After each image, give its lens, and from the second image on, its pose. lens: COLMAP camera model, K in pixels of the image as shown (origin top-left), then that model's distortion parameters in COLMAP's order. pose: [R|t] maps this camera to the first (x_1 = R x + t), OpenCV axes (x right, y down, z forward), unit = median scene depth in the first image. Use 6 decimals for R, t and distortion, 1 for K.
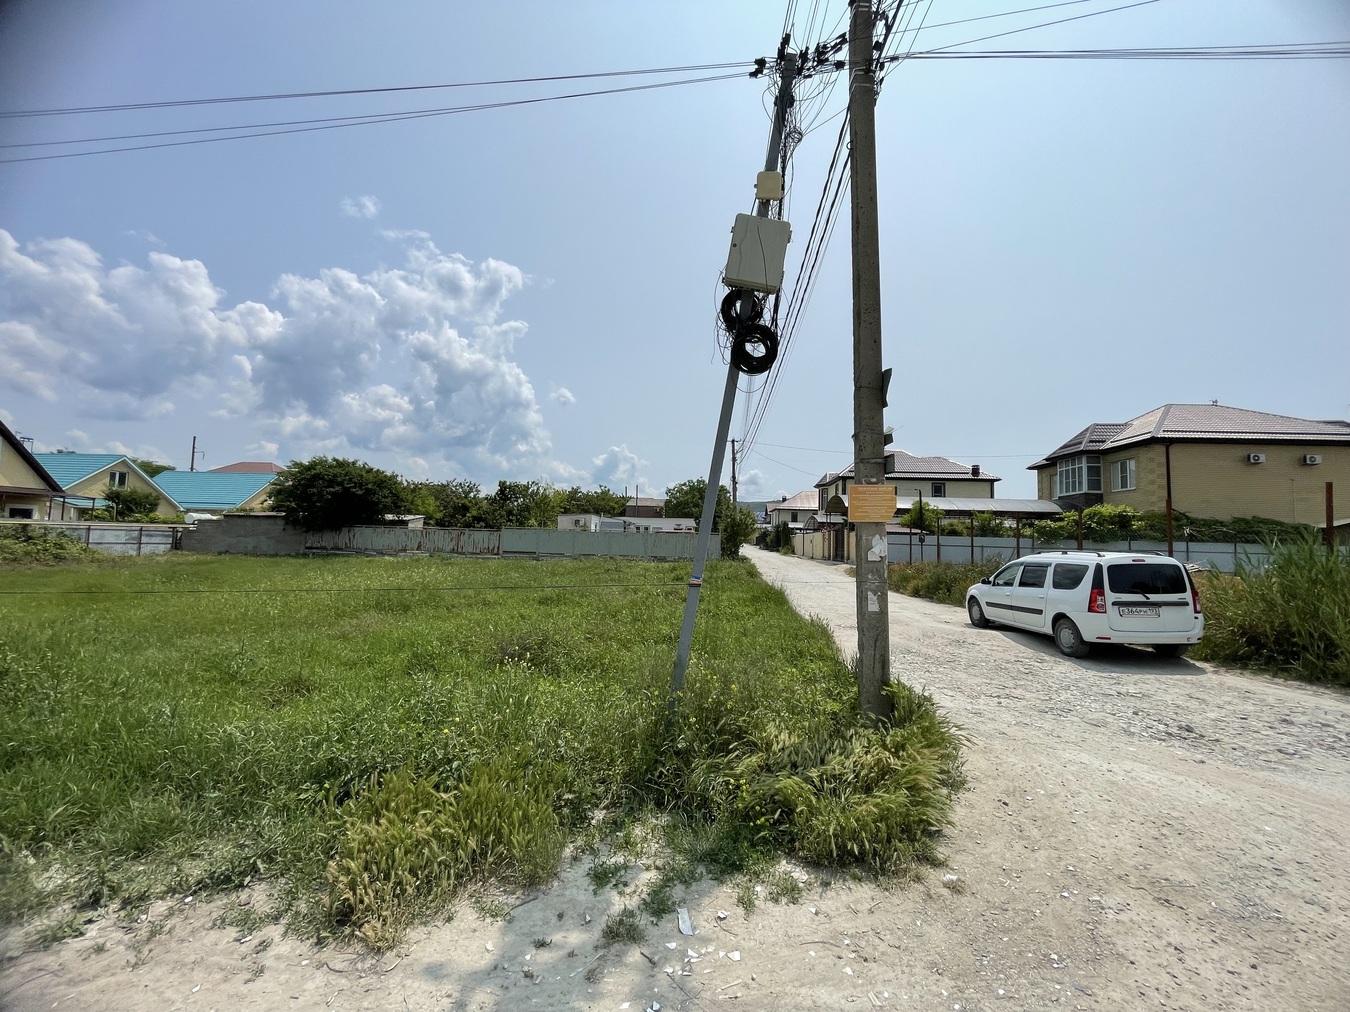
lens RADIAL K [[547.2, 0, 673.7], [0, 547.2, 505.3], [0, 0, 1]] dist [0.000690, 0.000140]
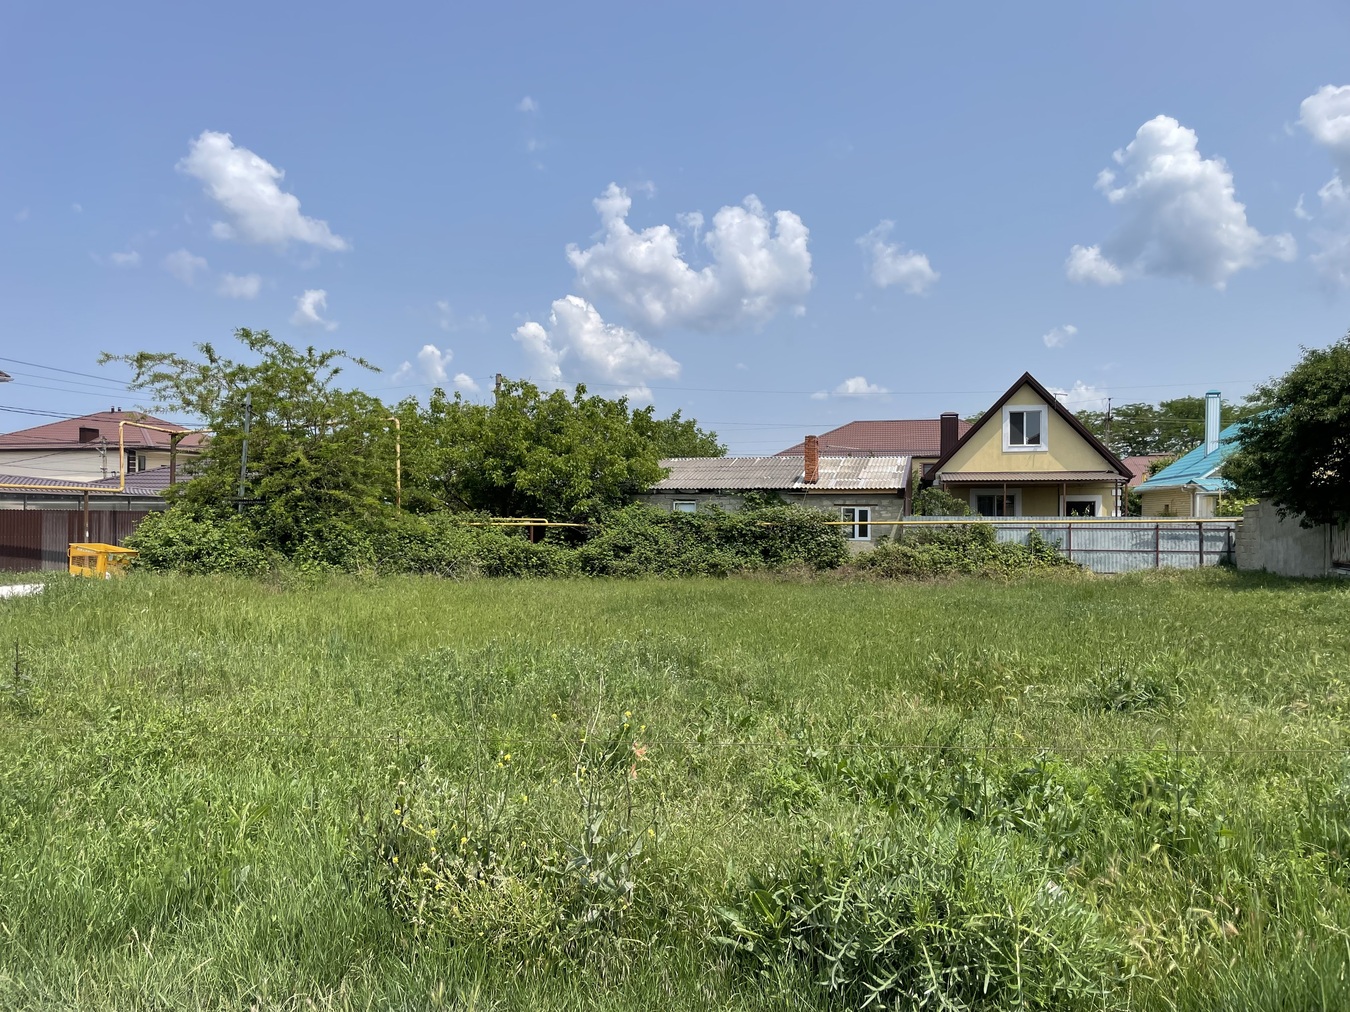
lens RADIAL K [[1003.6, 0, 686.9], [0, 1003.6, 501.4], [0, 0, 1]] dist [0.091208, -0.126039]
pose [[-0.193986, -0.047412, -0.979858, 0.156788], [0.059376, 0.996433, -0.059969, 0.048846], [0.979206, -0.069813, -0.190478, 0.686883]]
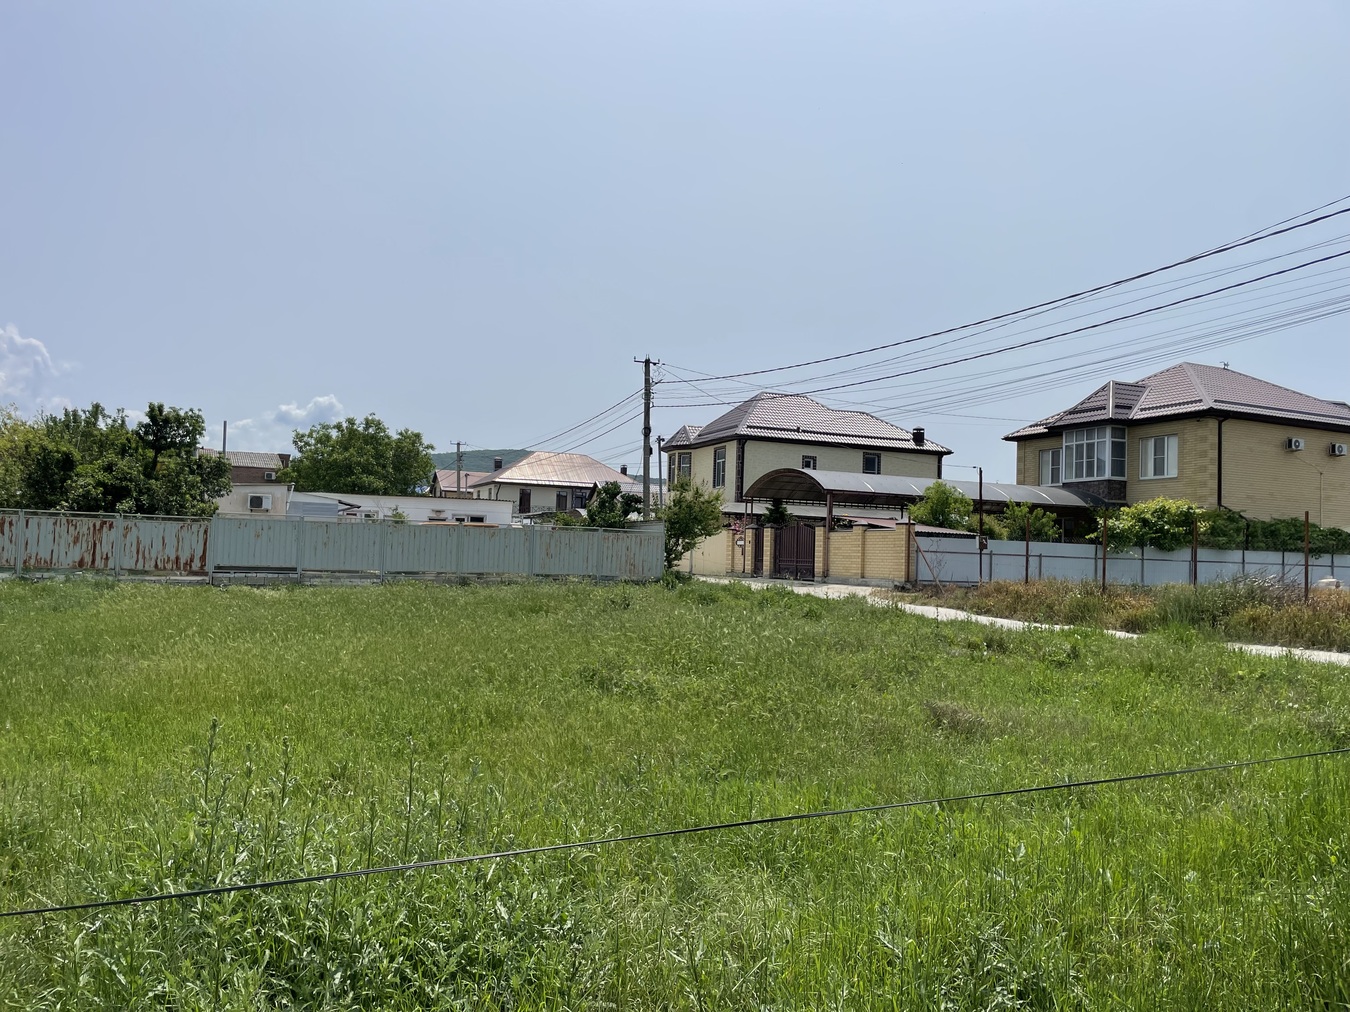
lens RADIAL K [[1023.1, 0, 676.9], [0, 1023.1, 515.5], [0, 0, 1]] dist [0.088287, -0.117558]
pose [[0.884065, 0.018252, 0.467007, -0.365660], [-0.037147, 0.998820, 0.031284, 0.002437], [-0.465885, -0.045005, 0.883700, 0.084356]]
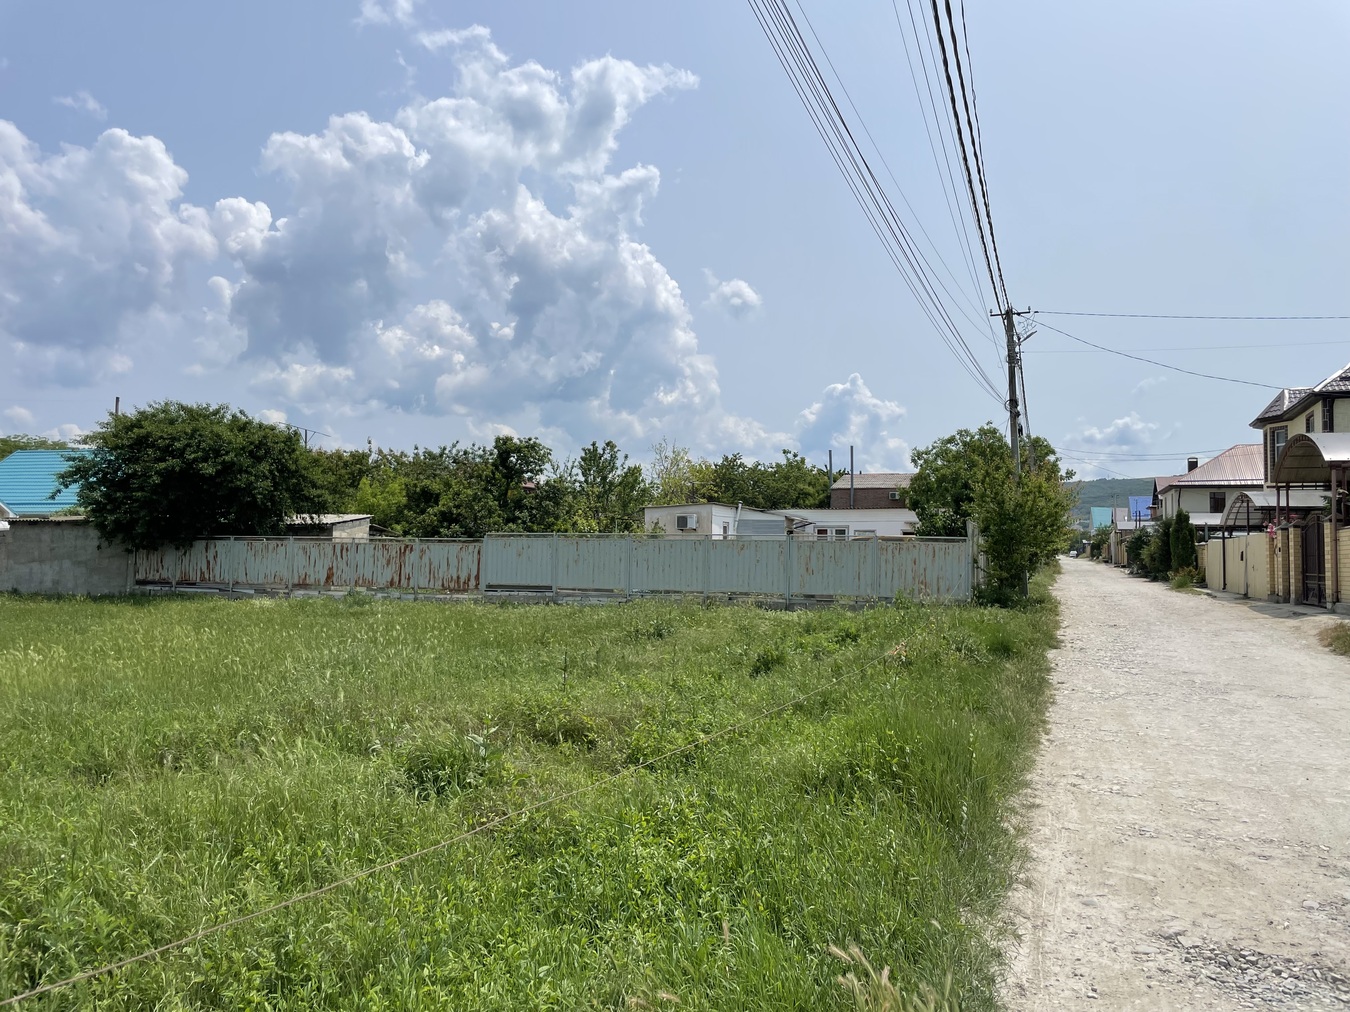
lens RADIAL K [[1009.2, 0, 675.0], [0, 1009.2, 506.0], [0, 0, 1]] dist [0.079215, -0.120542]
pose [[0.962588, -0.028020, -0.269518, 0.073029], [0.030453, 0.999524, 0.004849, 0.017358], [0.269254, -0.012875, 0.962983, 0.217835]]
